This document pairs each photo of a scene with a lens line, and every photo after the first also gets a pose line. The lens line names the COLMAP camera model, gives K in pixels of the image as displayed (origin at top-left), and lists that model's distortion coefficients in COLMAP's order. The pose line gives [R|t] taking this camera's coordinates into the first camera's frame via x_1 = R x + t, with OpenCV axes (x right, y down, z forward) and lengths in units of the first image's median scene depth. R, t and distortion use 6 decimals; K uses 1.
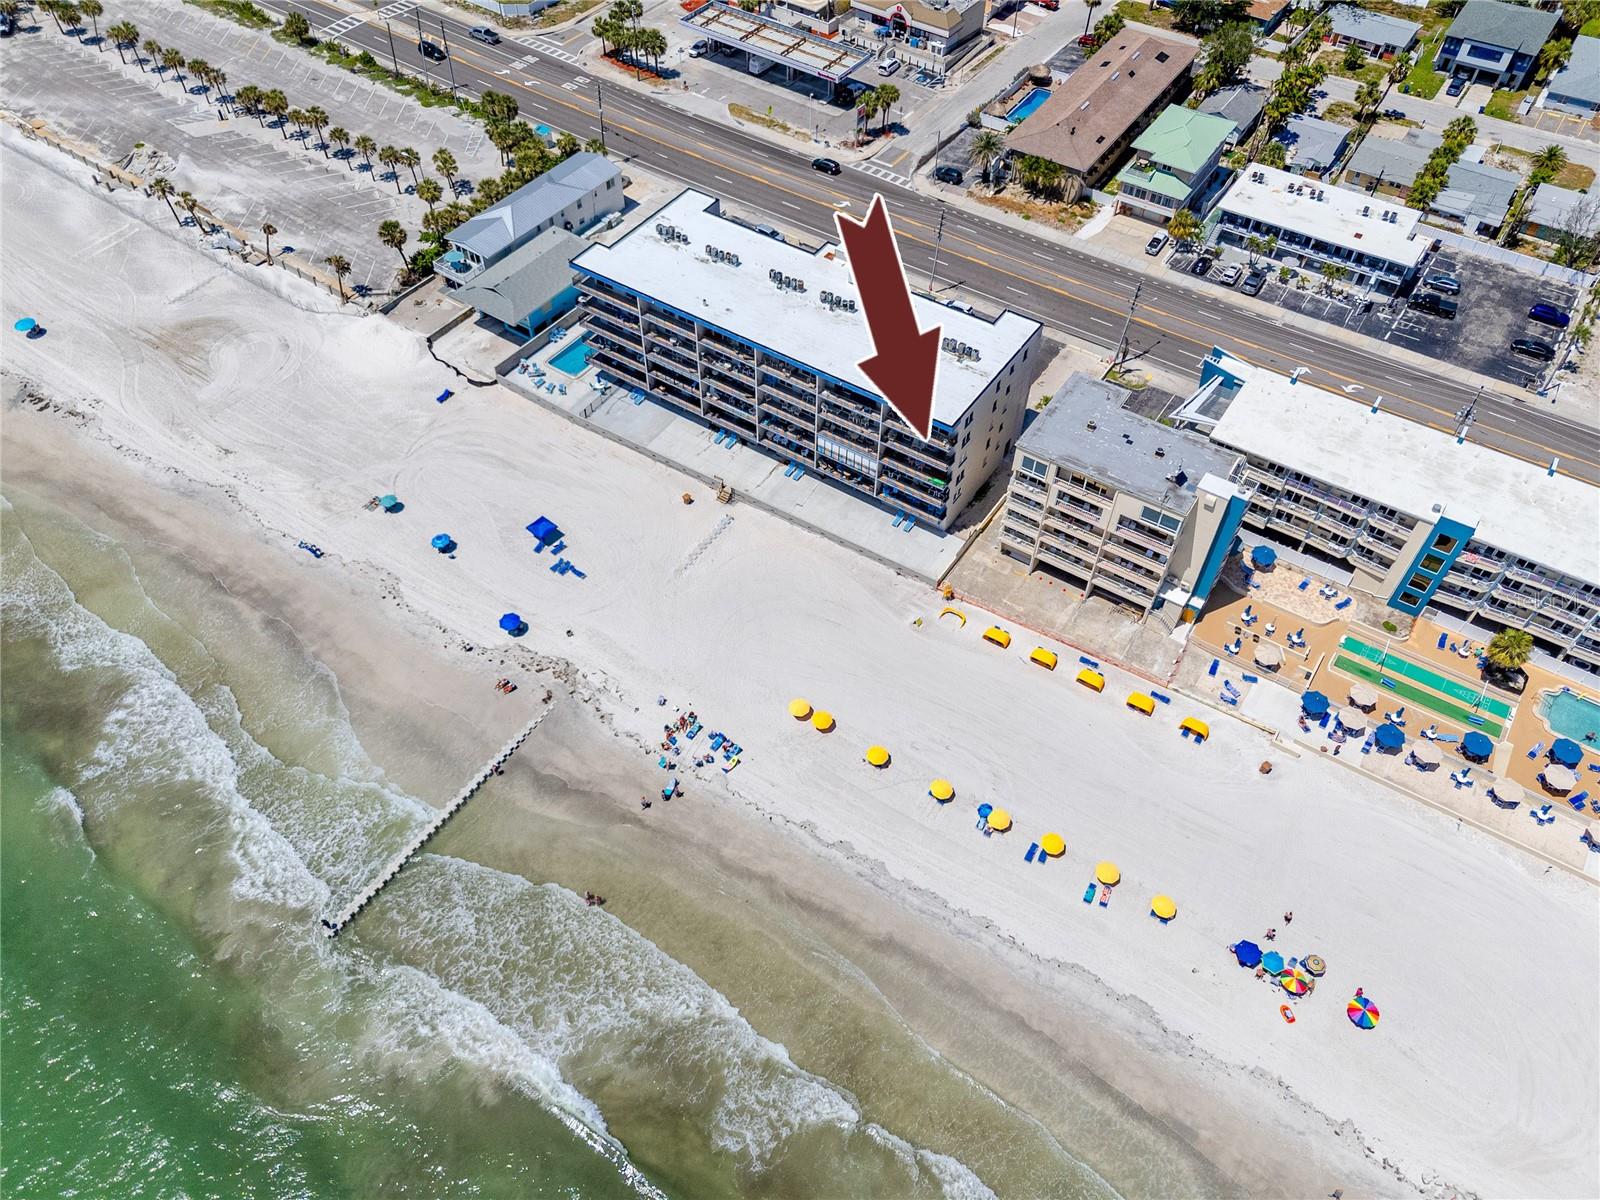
lens RADIAL K [[1198.4, 0, 800.0], [0, 1198.4, 600.0], [0, 0, 1]] dist [0.083854, -0.030698]
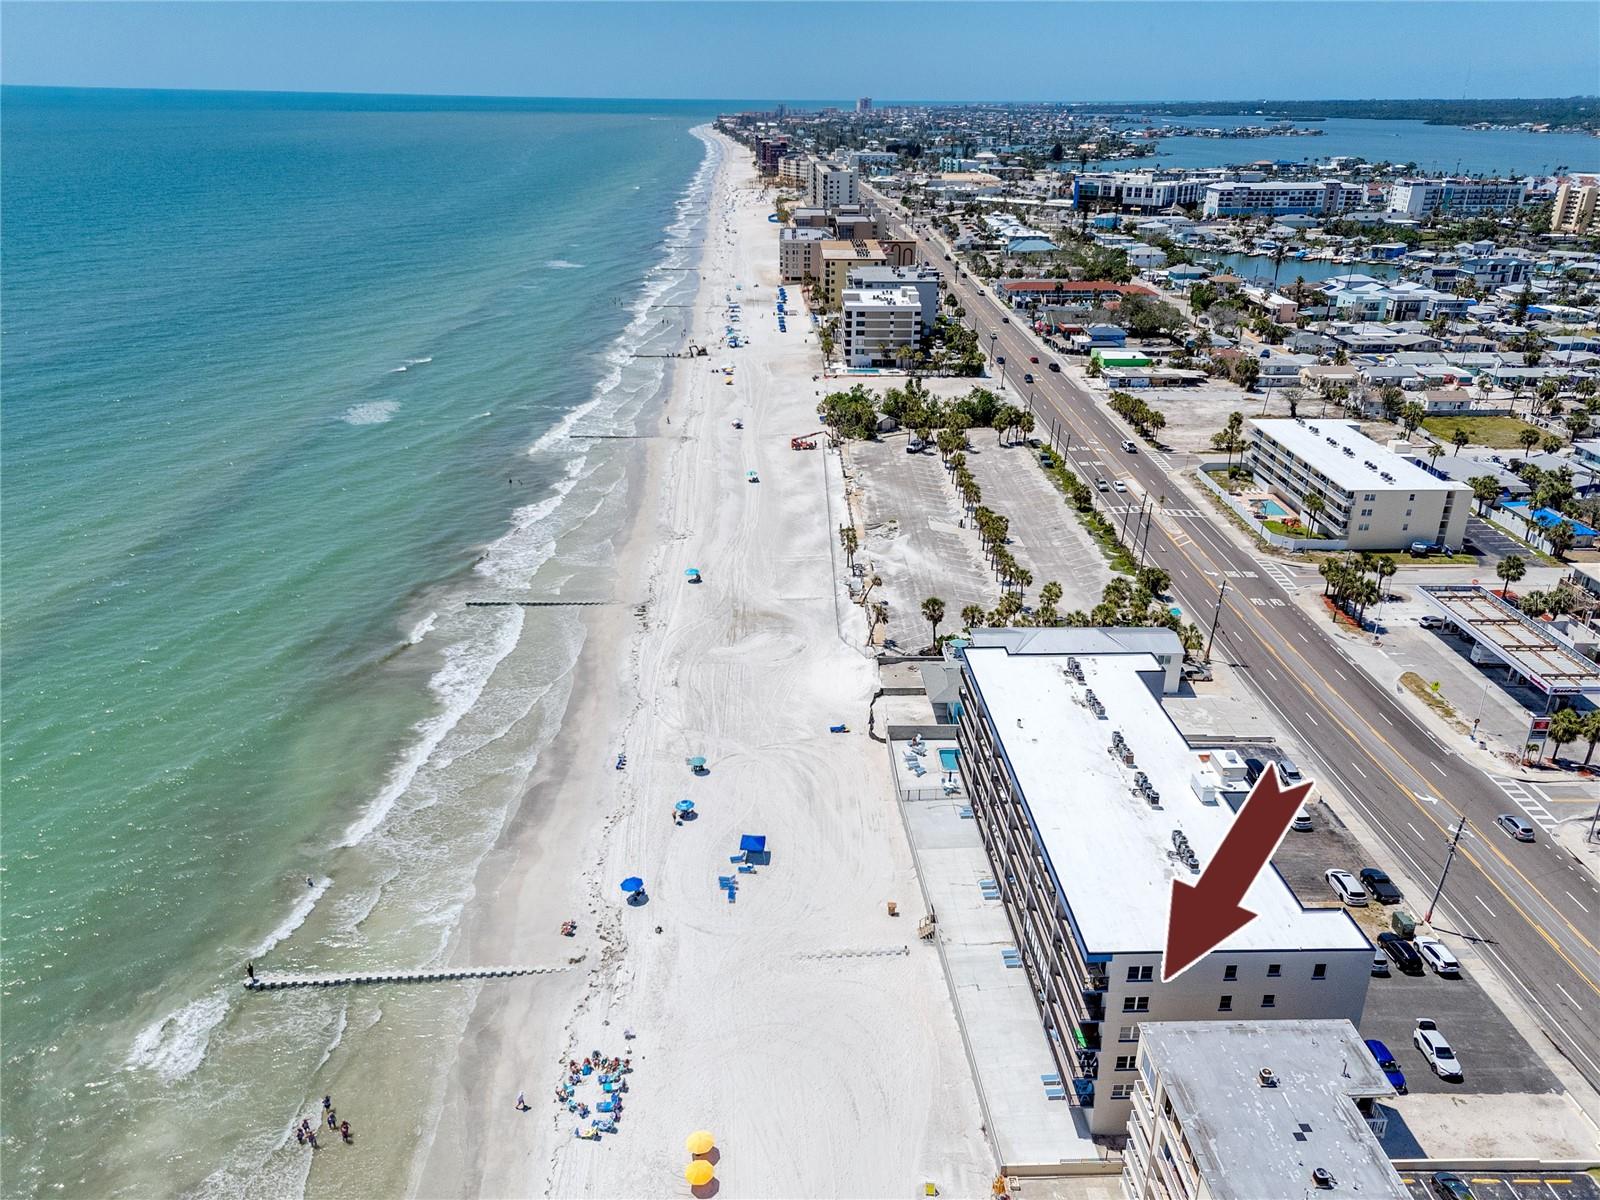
lens RADIAL K [[1198.4, 0, 800.0], [0, 1198.4, 600.0], [0, 0, 1]] dist [0.083854, -0.030698]
pose [[0.584872, 0.308630, -0.750115, 0.321055], [-0.618140, 0.768378, -0.165825, -0.052780], [0.525194, 0.560662, 0.640179, 0.227916]]
